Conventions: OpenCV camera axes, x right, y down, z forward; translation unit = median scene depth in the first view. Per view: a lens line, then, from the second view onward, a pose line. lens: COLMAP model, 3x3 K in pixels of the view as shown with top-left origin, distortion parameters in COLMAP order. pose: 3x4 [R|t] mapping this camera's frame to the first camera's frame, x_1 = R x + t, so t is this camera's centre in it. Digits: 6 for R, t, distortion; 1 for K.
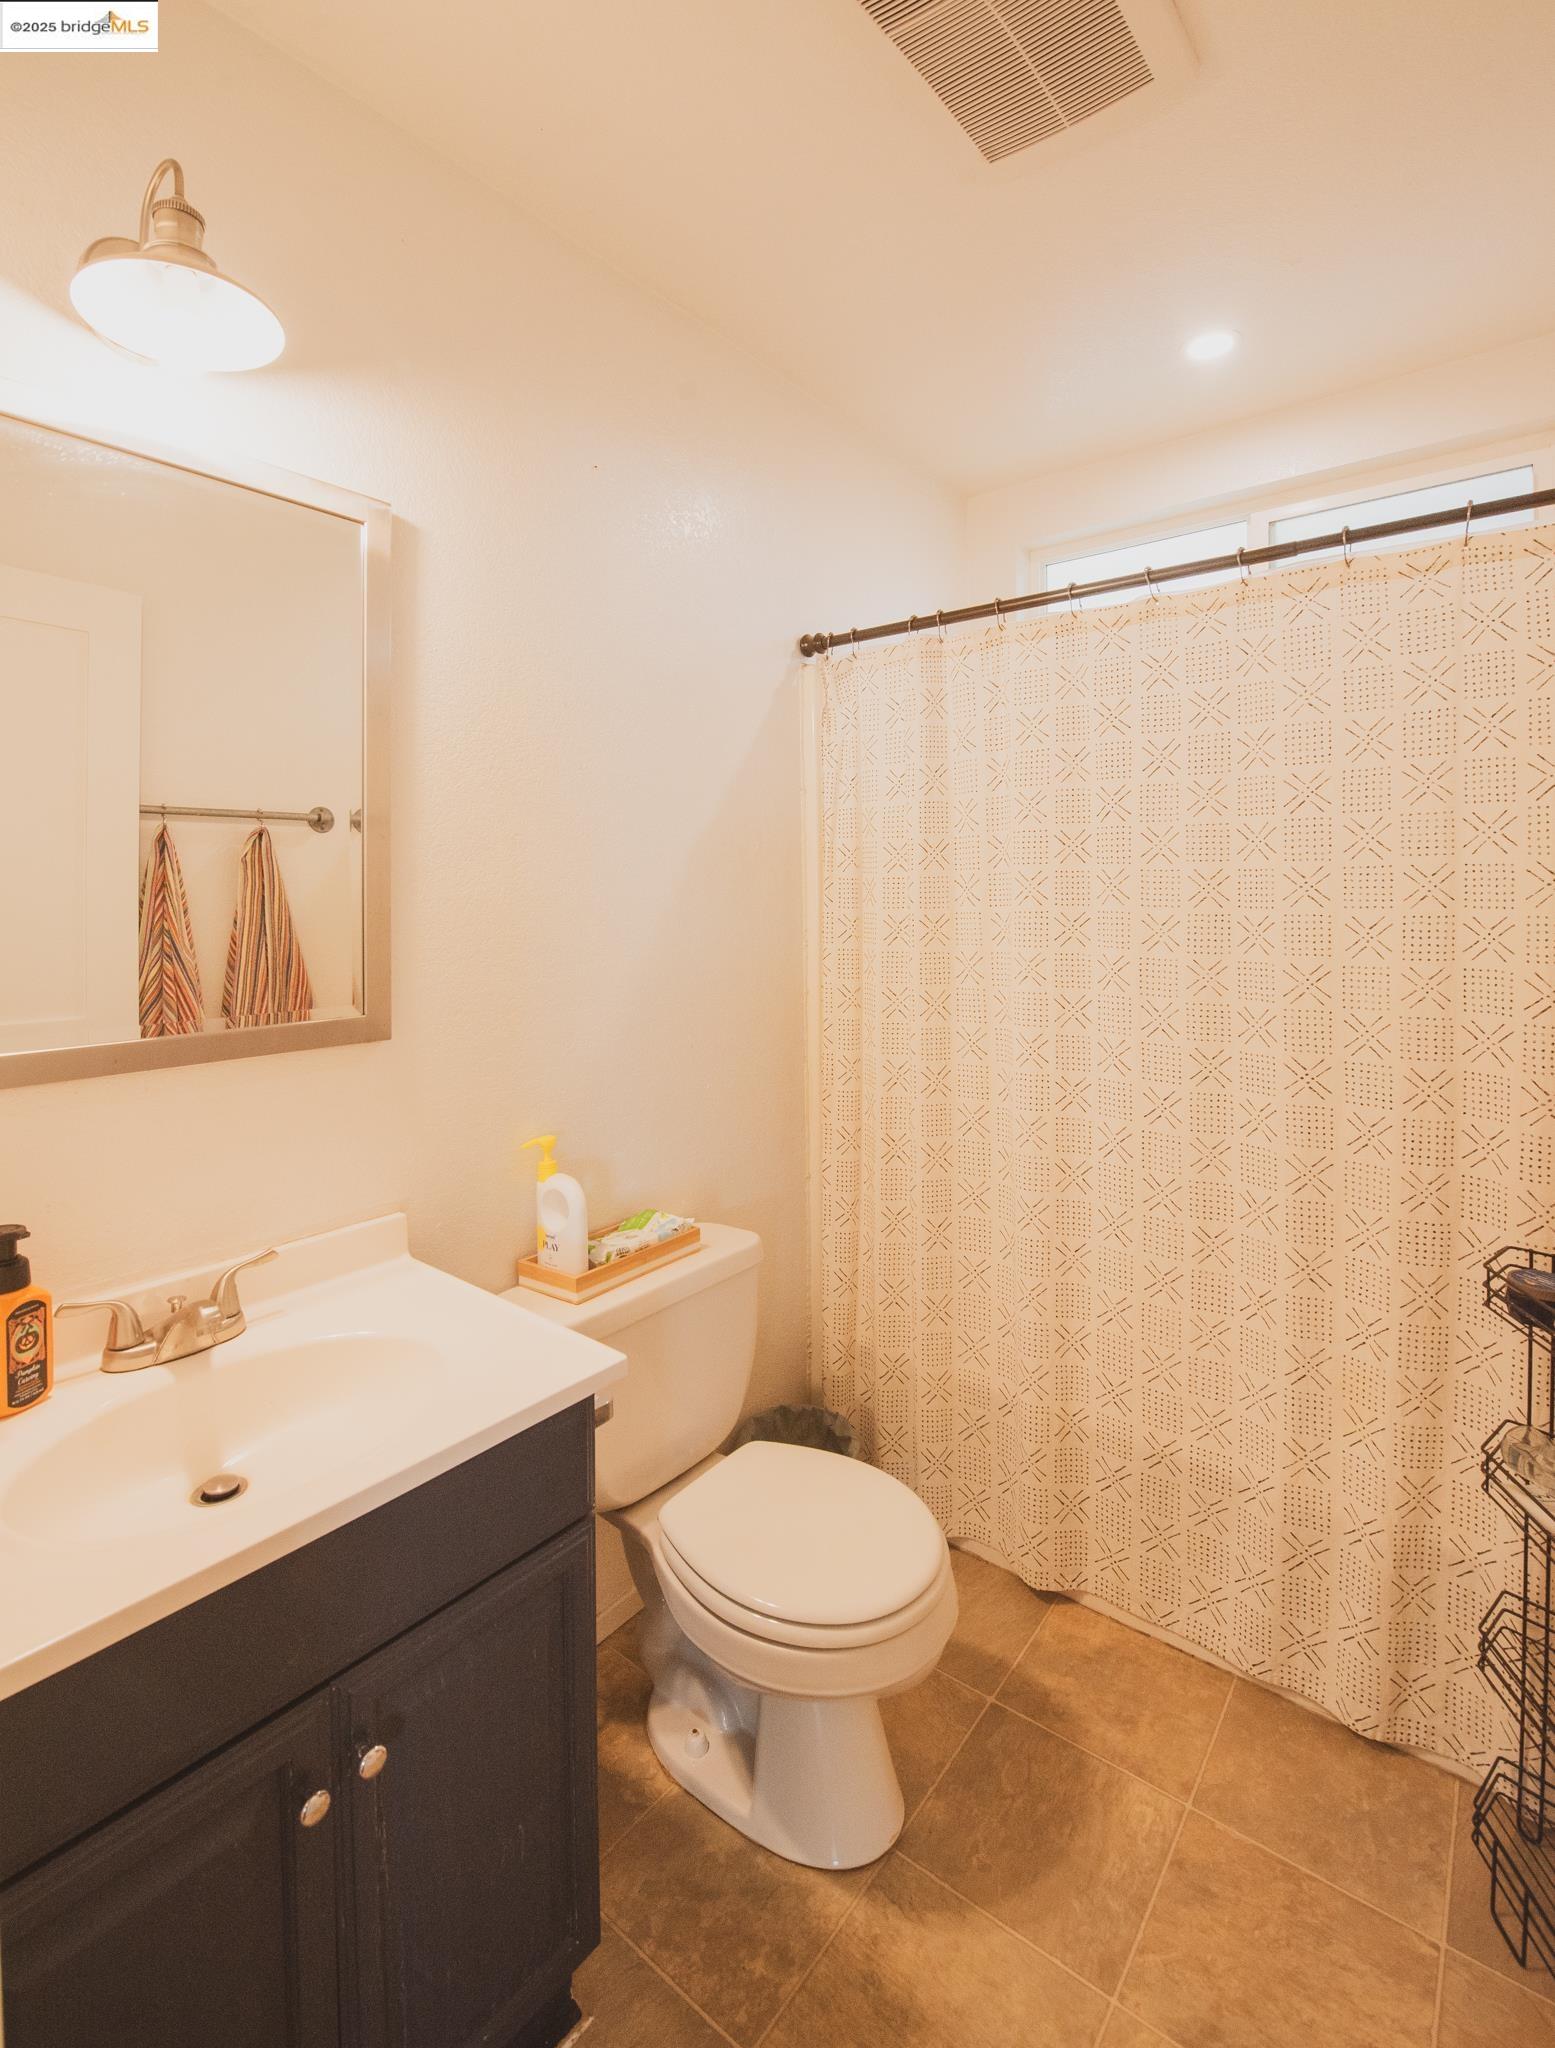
lens RADIAL K [[959.8, 0, 767.4], [0, 959.8, 889.8], [0, 0, 1]] dist [-0.014886, -0.001454]
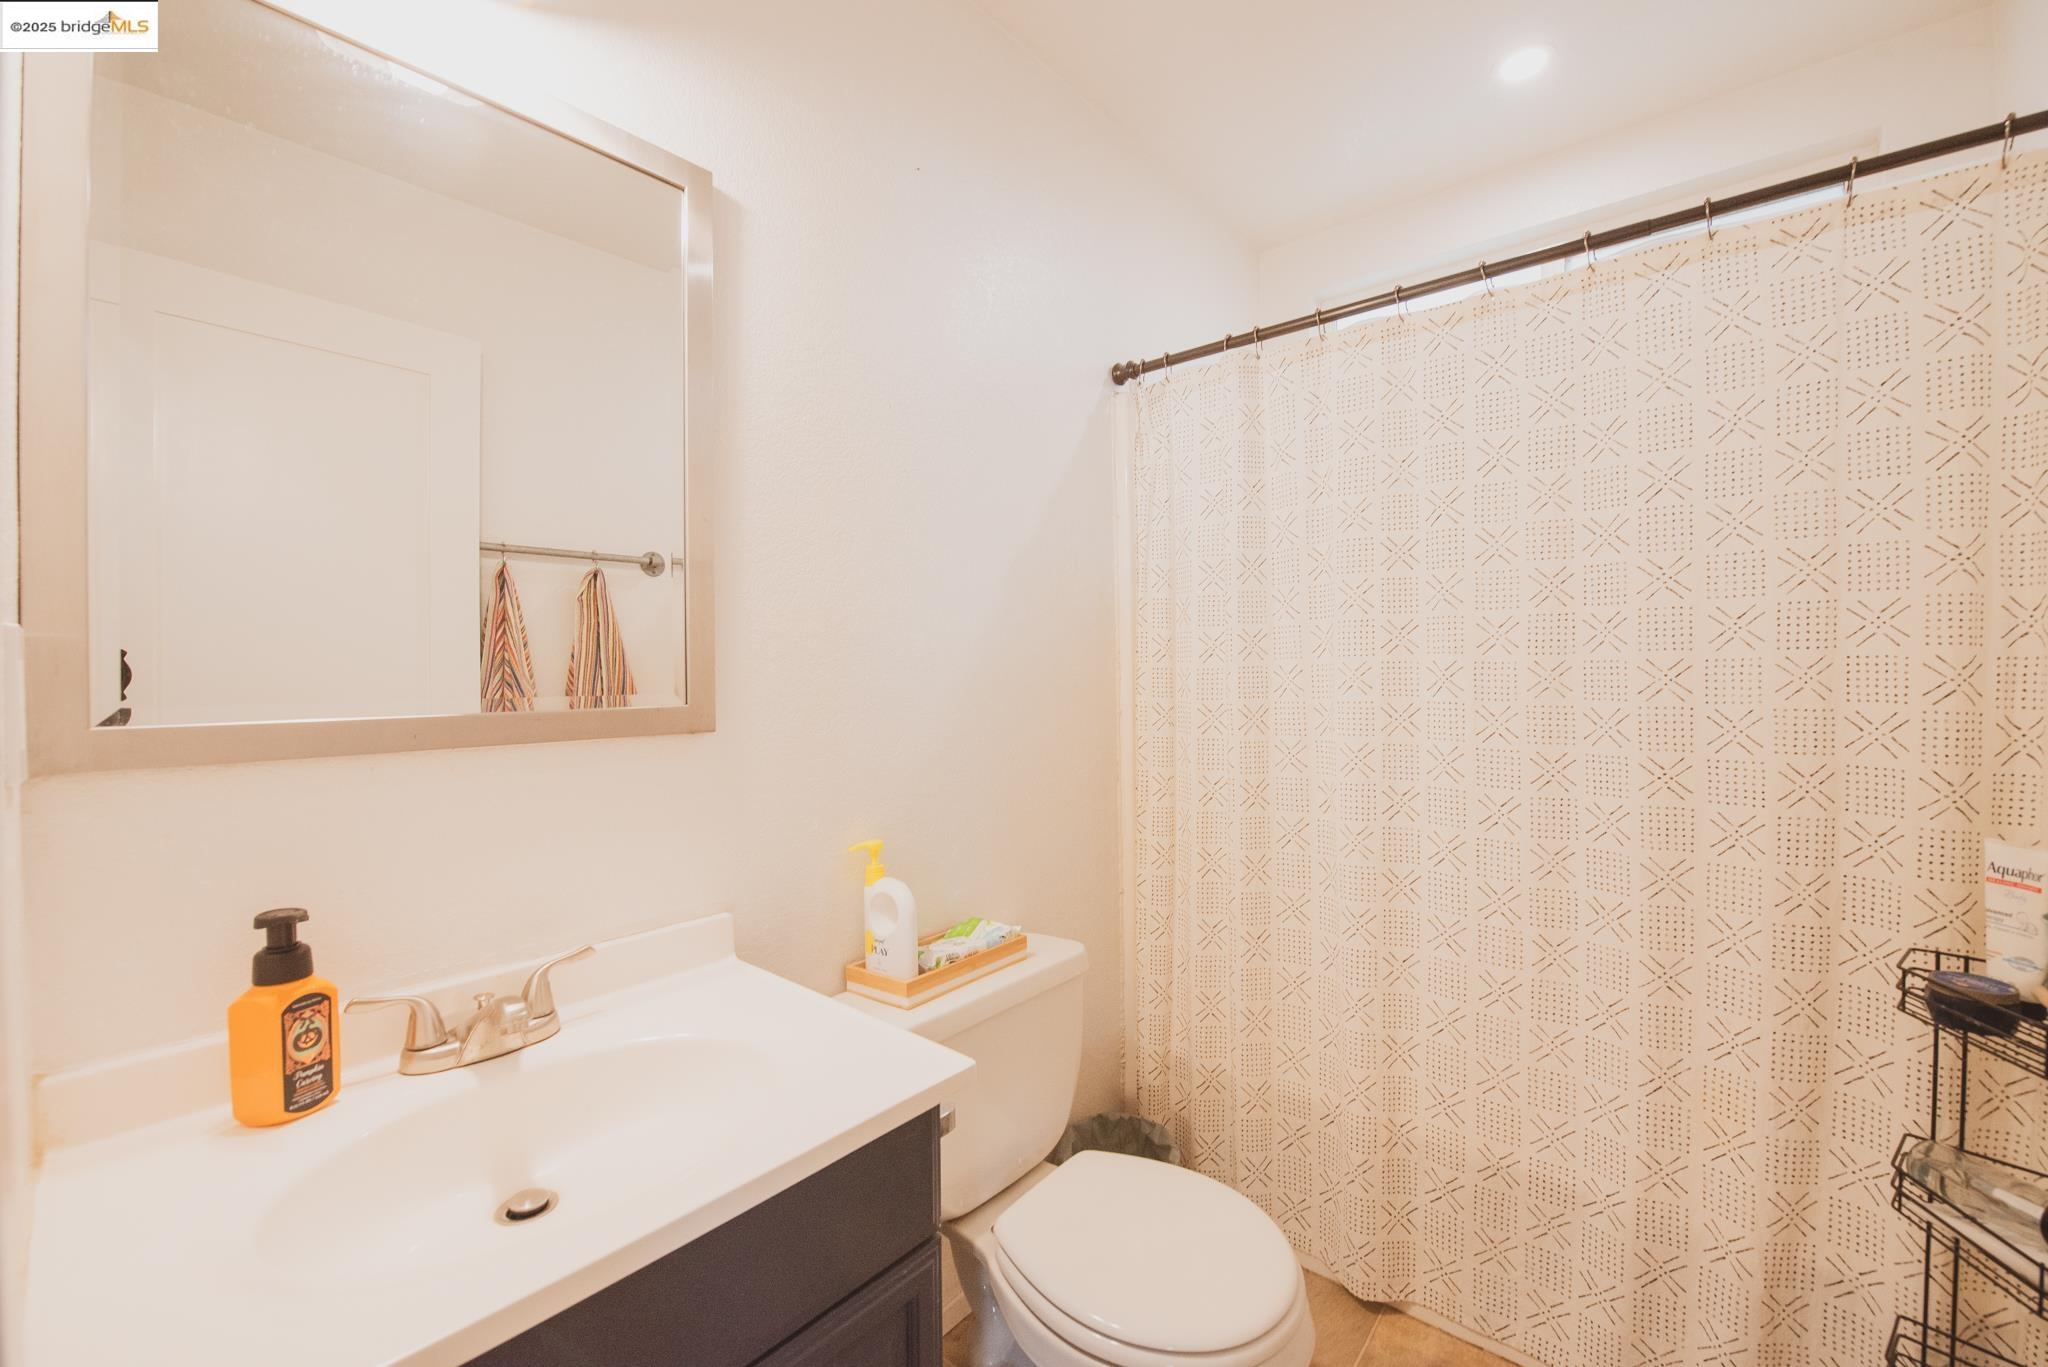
lens RADIAL K [[818.9, 0, 1020.3], [0, 818.9, 680.7], [0, 0, 1]] dist [-0.015841, -0.000948]
pose [[0.999738, -0.003632, -0.022602, -0.062461], [0.003830, 0.999955, 0.008699, 0.089038], [0.022569, -0.008784, 0.999707, 0.170704]]
